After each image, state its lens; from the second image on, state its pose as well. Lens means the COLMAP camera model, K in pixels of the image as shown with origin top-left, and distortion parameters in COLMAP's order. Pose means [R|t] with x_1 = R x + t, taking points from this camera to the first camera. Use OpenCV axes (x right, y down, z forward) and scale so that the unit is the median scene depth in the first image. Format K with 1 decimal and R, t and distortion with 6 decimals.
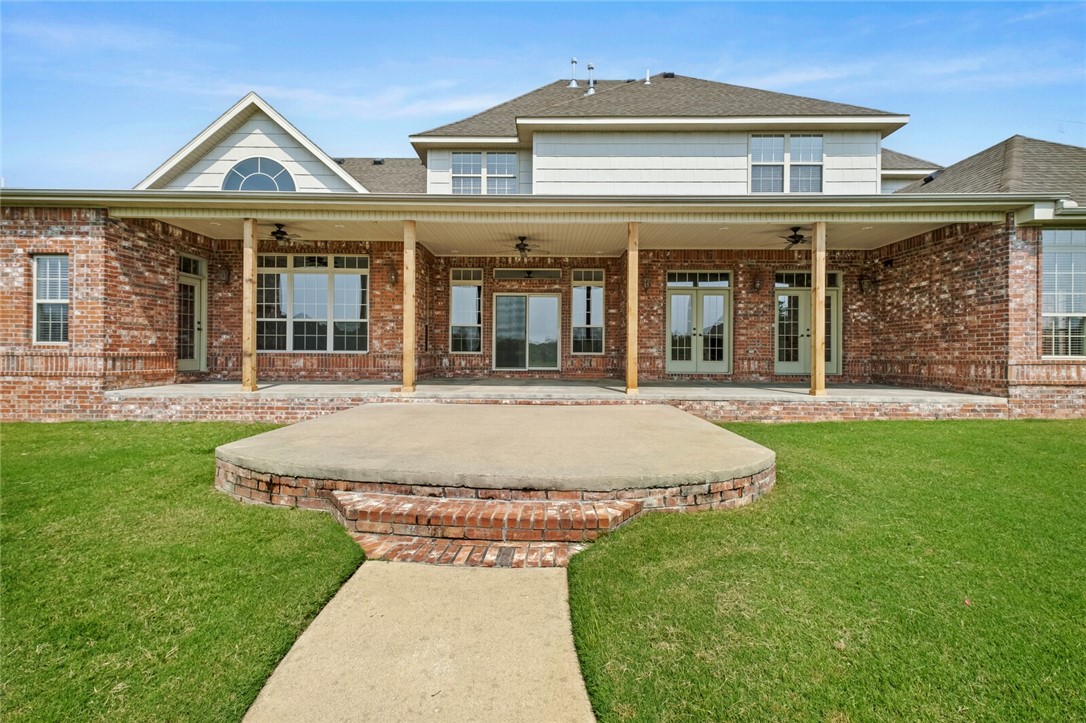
lens RADIAL K [[433.0, 0, 541.0], [0, 433.0, 347.7], [0, 0, 1]] dist [0.020935, 0.000008]
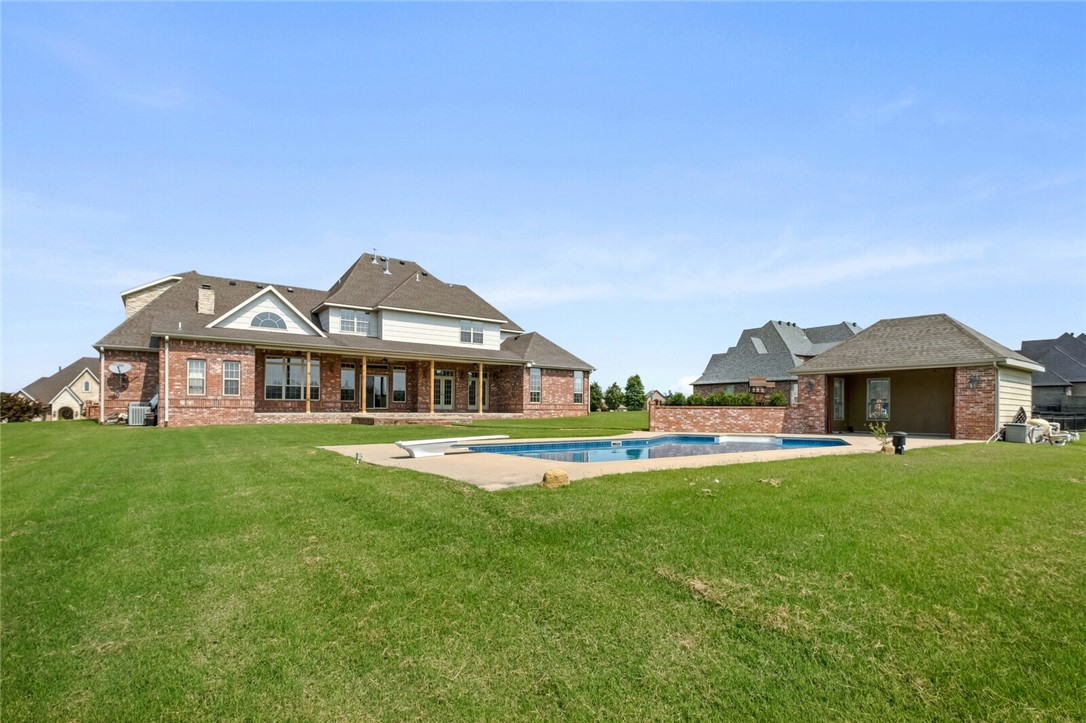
lens RADIAL K [[476.5, 0, 543.0], [0, 476.5, 361.5], [0, 0, 1]] dist [0.000580, 0.000000]
pose [[0.765640, 0.059562, 0.640506, -1.263490], [-0.004686, 0.996194, -0.087037, 0.024081], [-0.643252, 0.063638, 0.763005, -1.966616]]
